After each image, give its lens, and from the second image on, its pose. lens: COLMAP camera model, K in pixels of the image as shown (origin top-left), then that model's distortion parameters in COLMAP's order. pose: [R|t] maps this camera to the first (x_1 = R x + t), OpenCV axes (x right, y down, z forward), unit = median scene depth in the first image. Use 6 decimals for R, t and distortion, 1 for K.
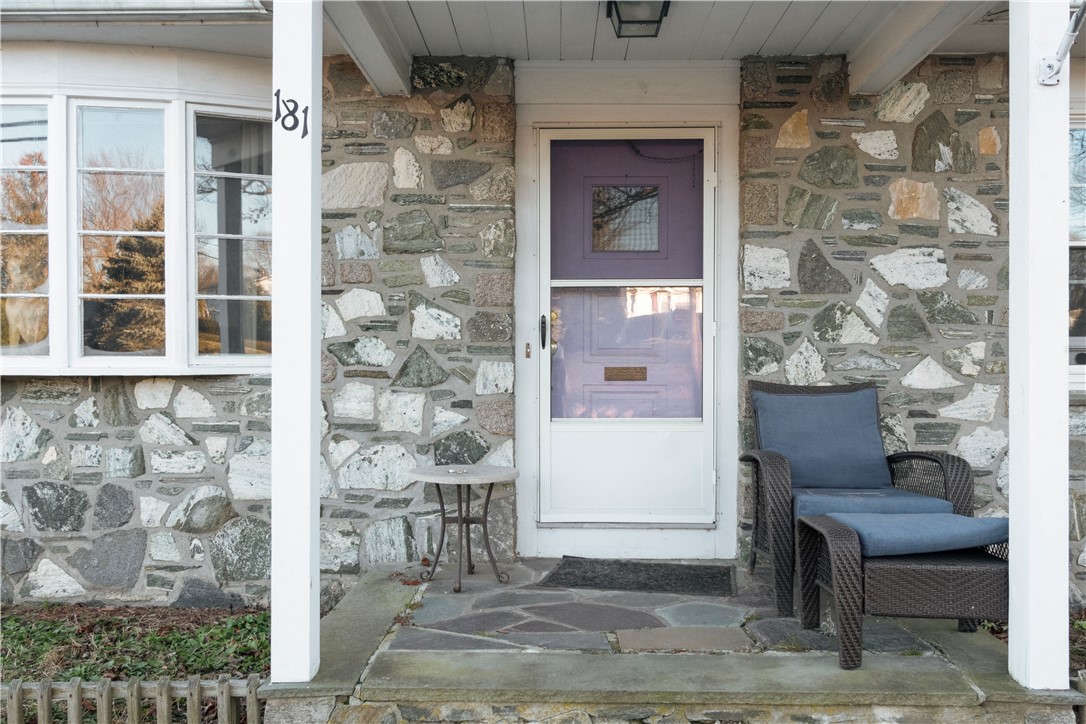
lens RADIAL K [[961.7, 0, 500.1], [0, 961.7, 397.4], [0, 0, 1]] dist [0.002599, -0.010438]
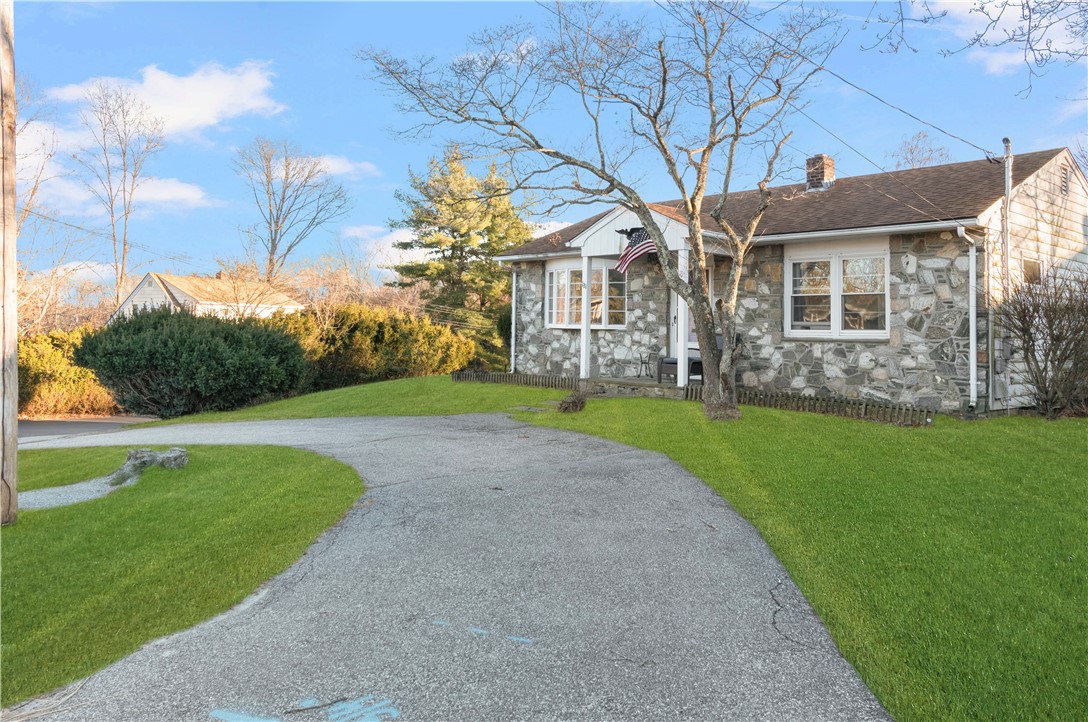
lens RADIAL K [[819.1, 0, 520.6], [0, 819.1, 272.2], [0, 0, 1]] dist [0.002335, -0.002387]
pose [[0.666818, -0.038898, -0.744205, 2.169342], [-0.032314, 0.996188, -0.081023, 0.032198], [0.744520, 0.078076, 0.663019, -1.749323]]
